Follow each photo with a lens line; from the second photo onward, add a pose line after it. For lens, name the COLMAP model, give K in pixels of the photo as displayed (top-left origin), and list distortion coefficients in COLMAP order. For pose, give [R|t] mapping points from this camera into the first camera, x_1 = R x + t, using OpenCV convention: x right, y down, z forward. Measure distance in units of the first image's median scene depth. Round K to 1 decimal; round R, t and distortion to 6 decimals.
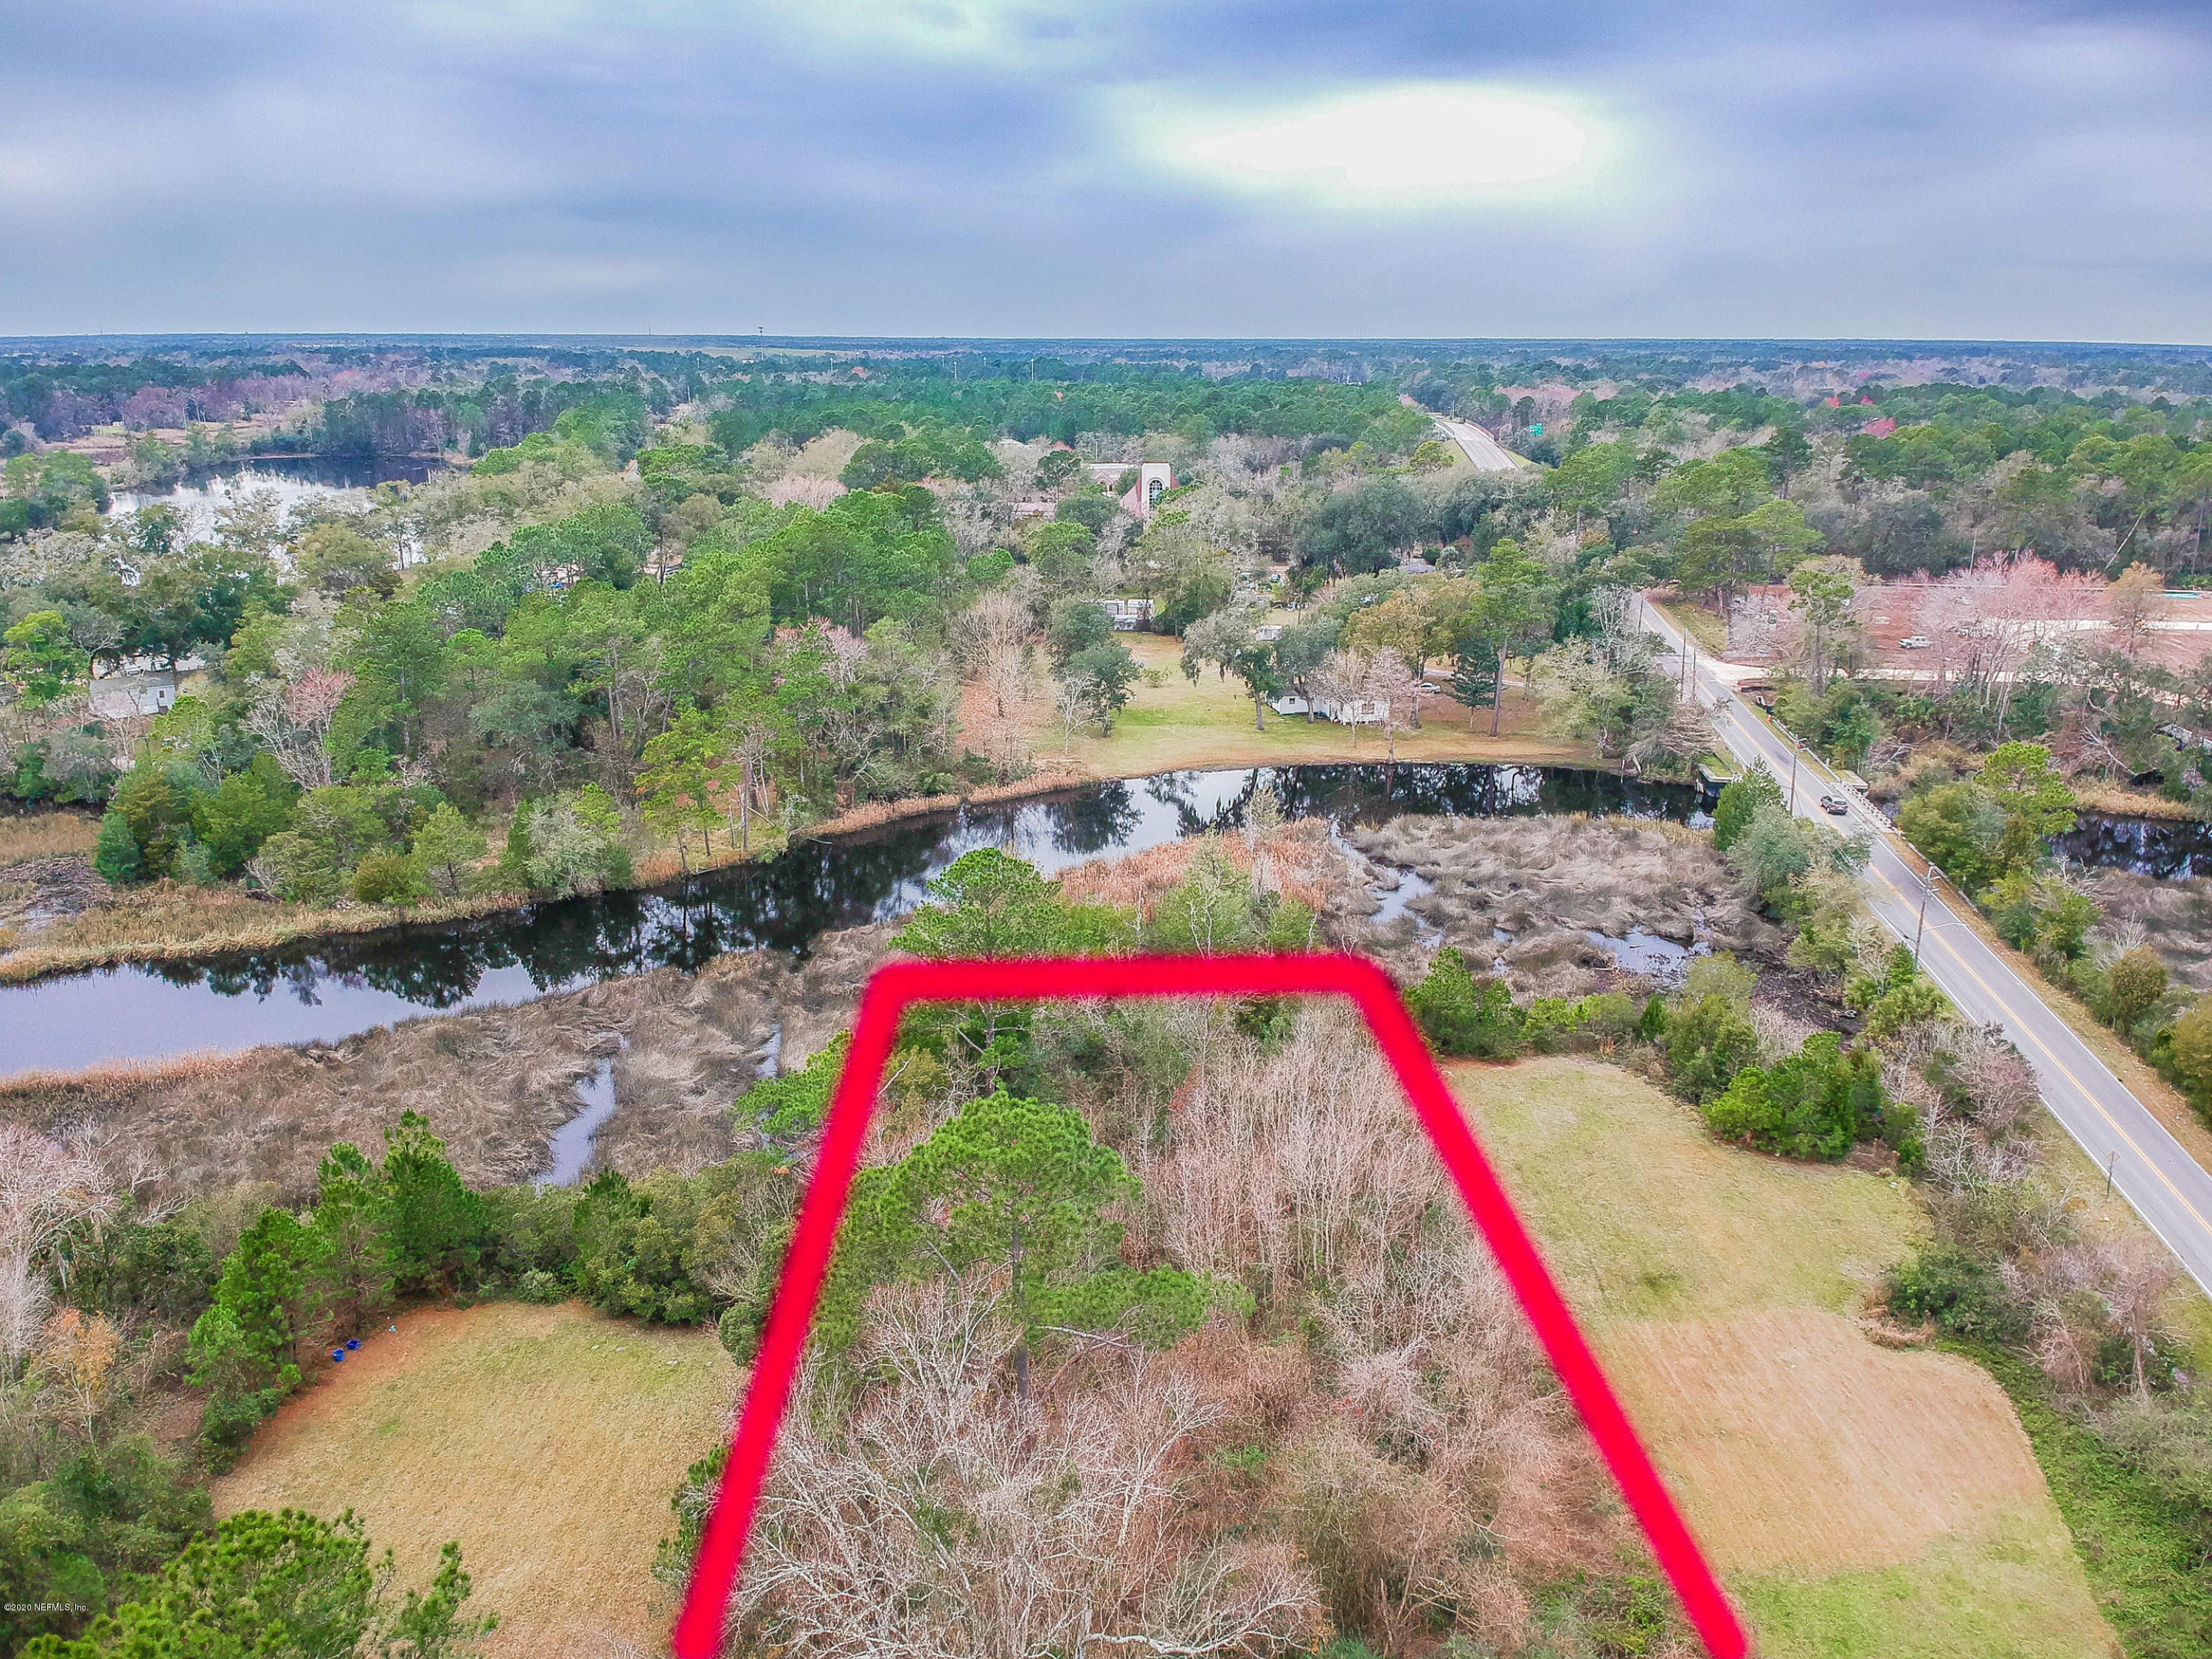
lens RADIAL K [[1535.8, 0, 1122.6], [0, 1535.8, 832.2], [0, 0, 1]] dist [0.052729, -0.139258]
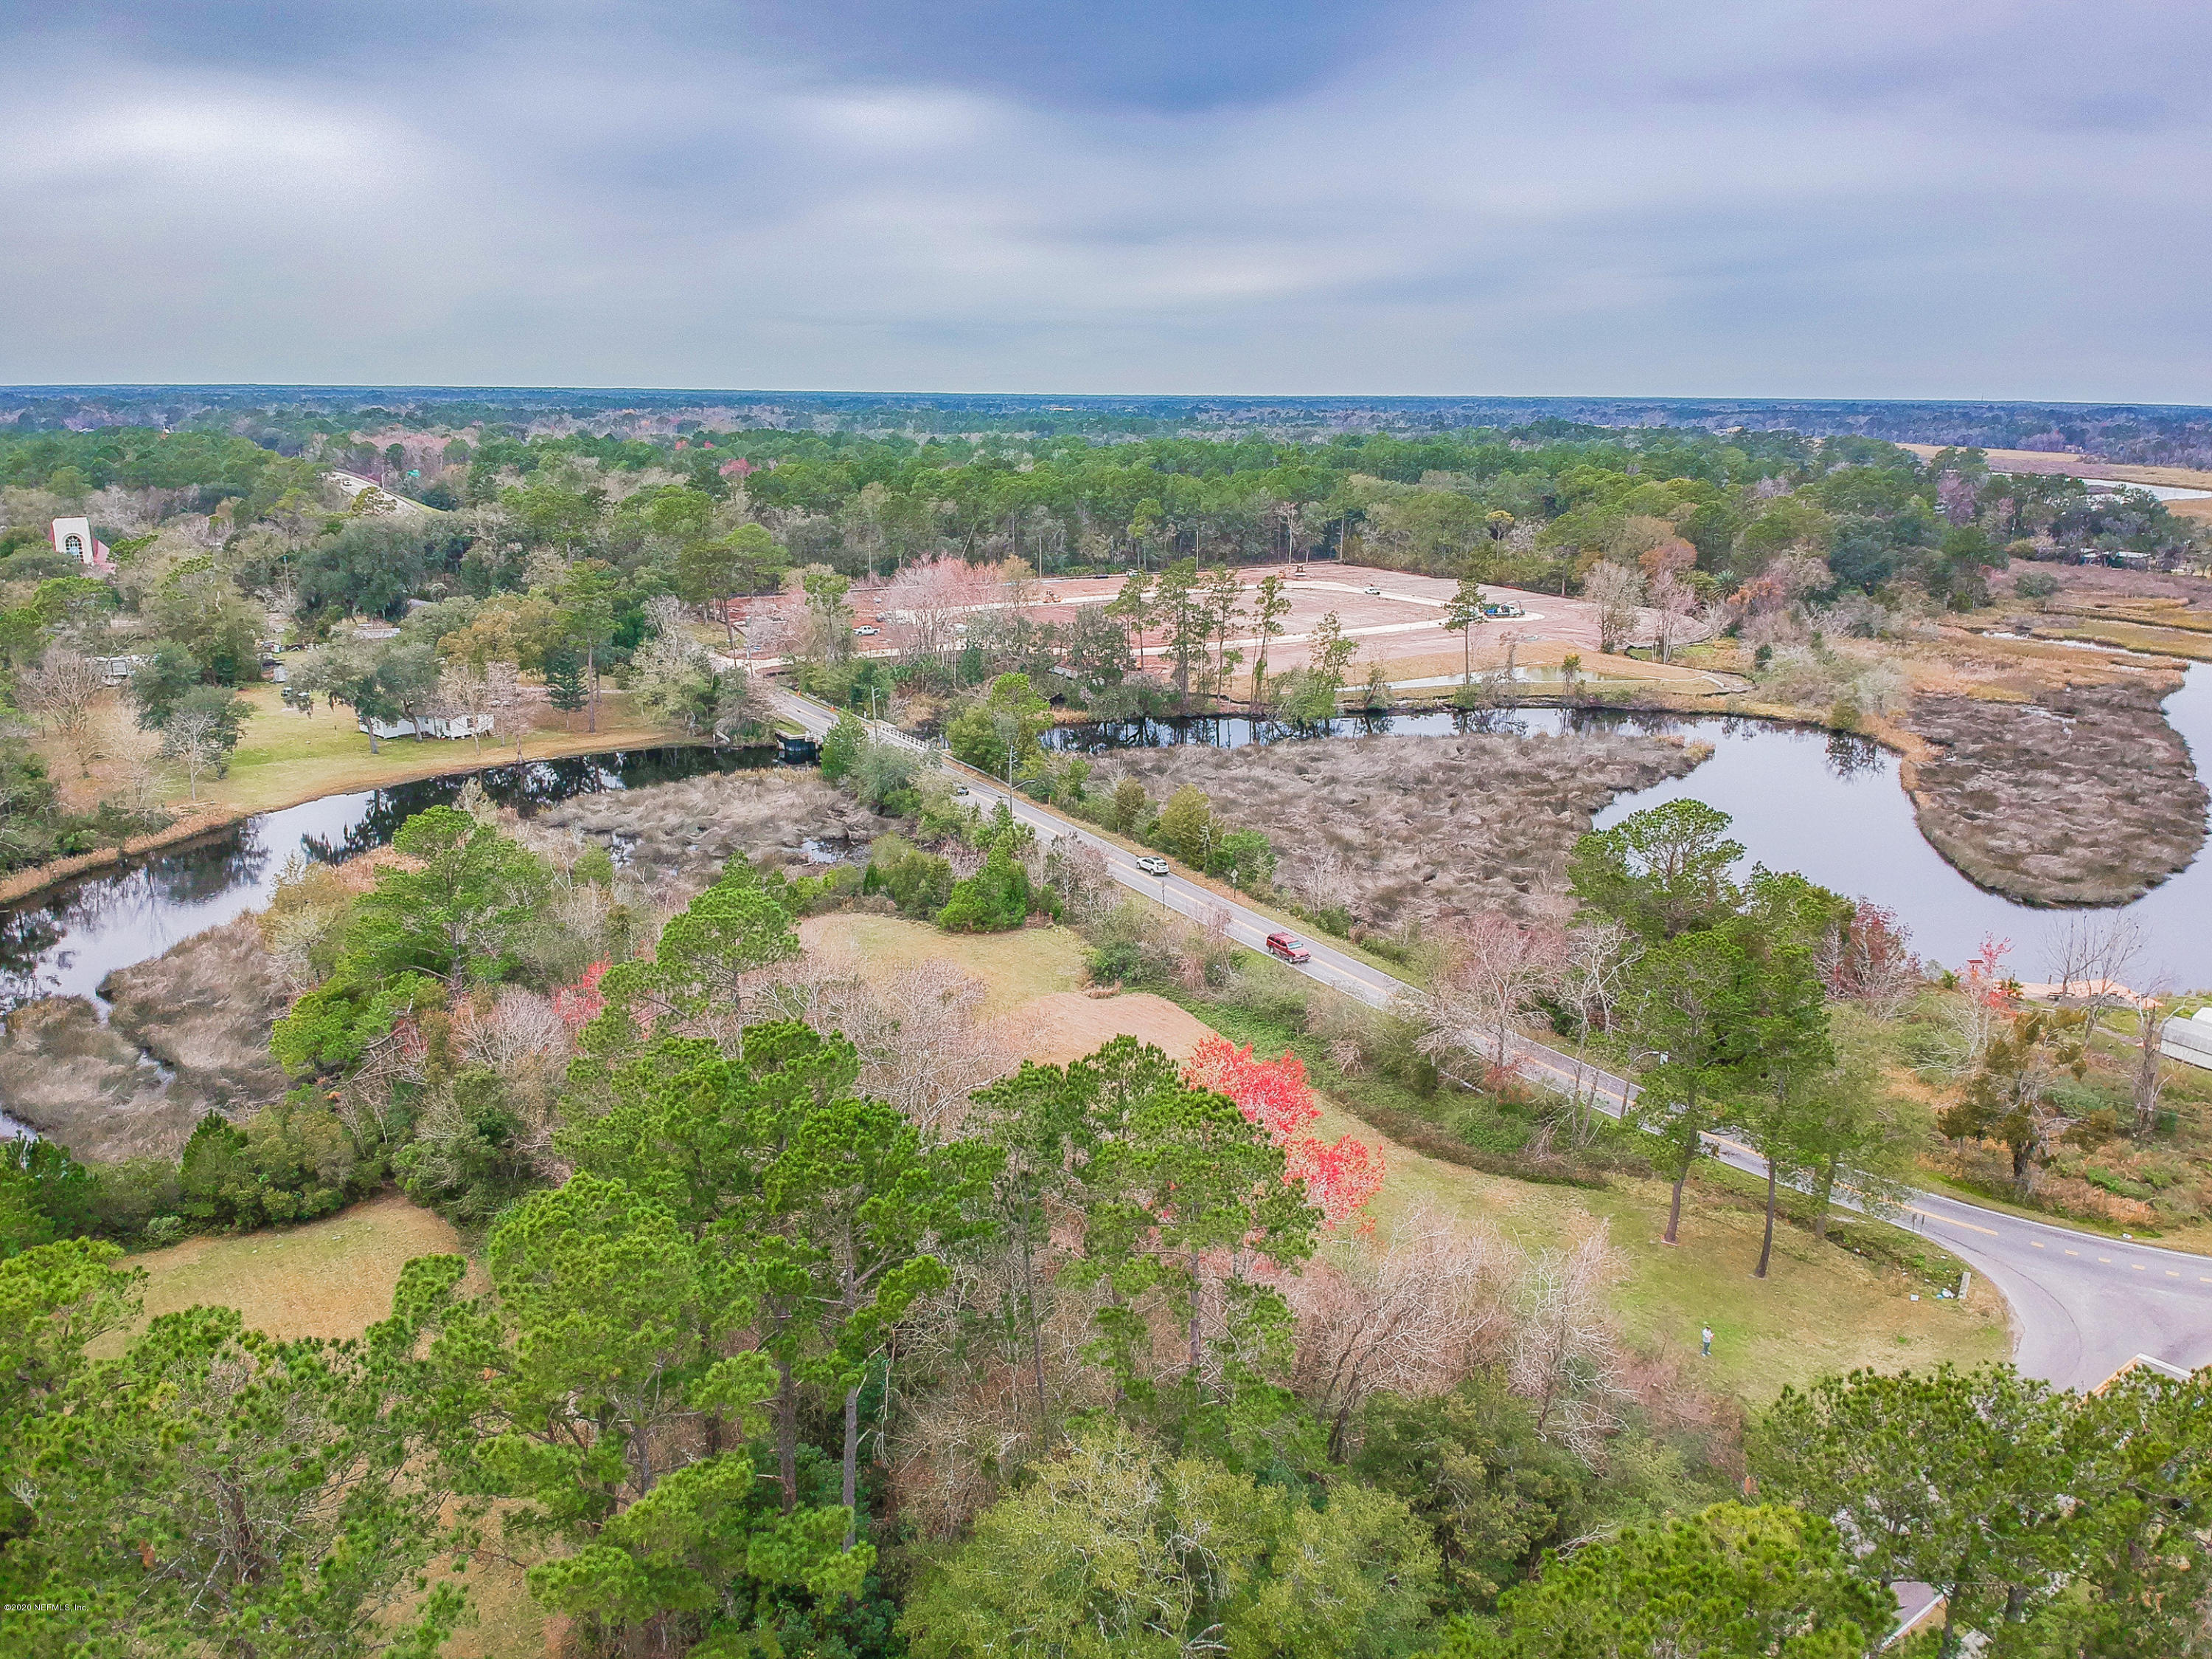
lens RADIAL K [[1535.8, 0, 1122.6], [0, 1535.8, 832.2], [0, 0, 1]] dist [0.052729, -0.139258]
pose [[0.746071, -0.164064, 0.645338, -0.229727], [0.182045, 0.982504, 0.039321, 0.039419], [-0.640498, 0.088145, 0.762884, -0.133168]]
